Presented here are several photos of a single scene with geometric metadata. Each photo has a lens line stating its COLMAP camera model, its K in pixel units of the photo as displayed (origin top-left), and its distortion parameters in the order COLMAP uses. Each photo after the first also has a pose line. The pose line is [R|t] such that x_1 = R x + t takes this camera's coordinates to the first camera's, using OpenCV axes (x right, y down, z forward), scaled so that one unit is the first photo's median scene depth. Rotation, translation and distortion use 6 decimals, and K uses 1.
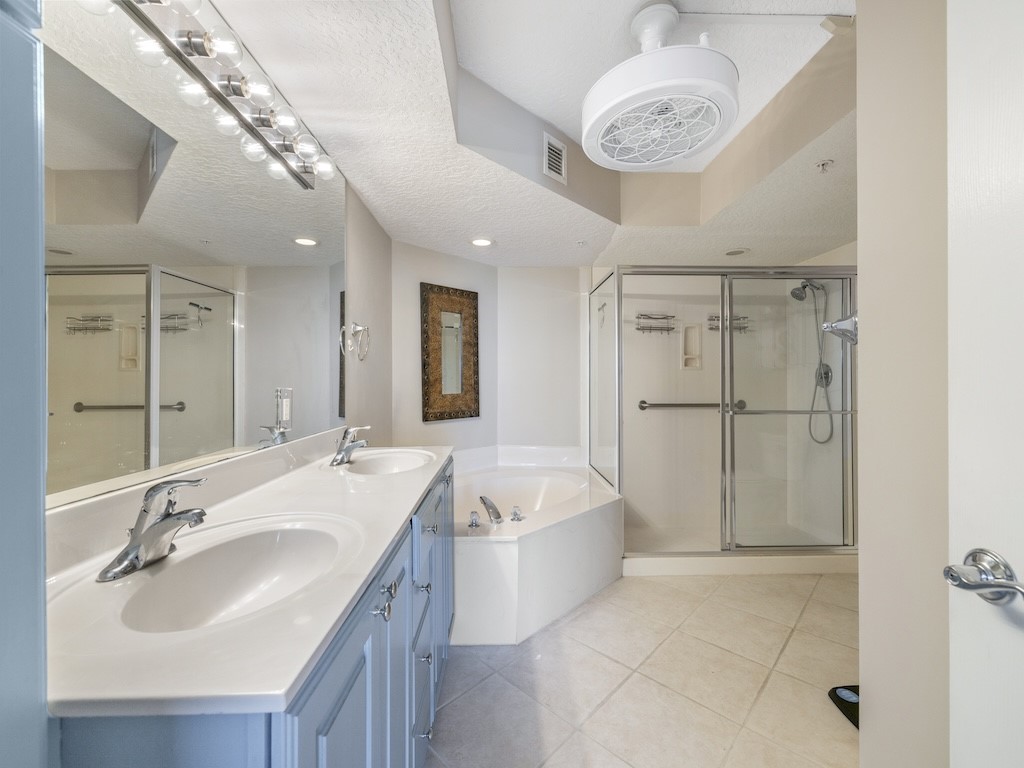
lens RADIAL K [[436.3, 0, 512.0], [0, 436.3, 384.0], [0, 0, 1]] dist [0.018330, -0.000060]
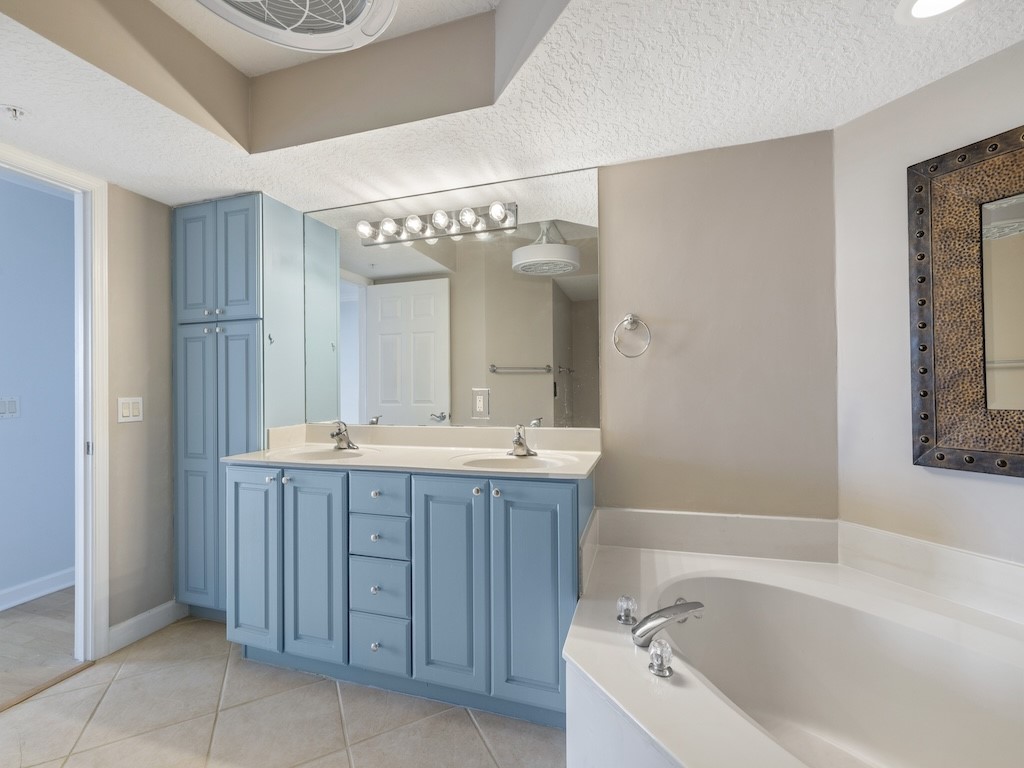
lens RADIAL K [[436.3, 0, 512.0], [0, 436.3, 384.0], [0, 0, 1]] dist [0.018330, -0.000060]
pose [[-0.318056, 0.001153, -0.948071, 0.383406], [0.008499, 0.999963, -0.001635, -0.001591], [0.948034, -0.008577, -0.318054, 0.737492]]
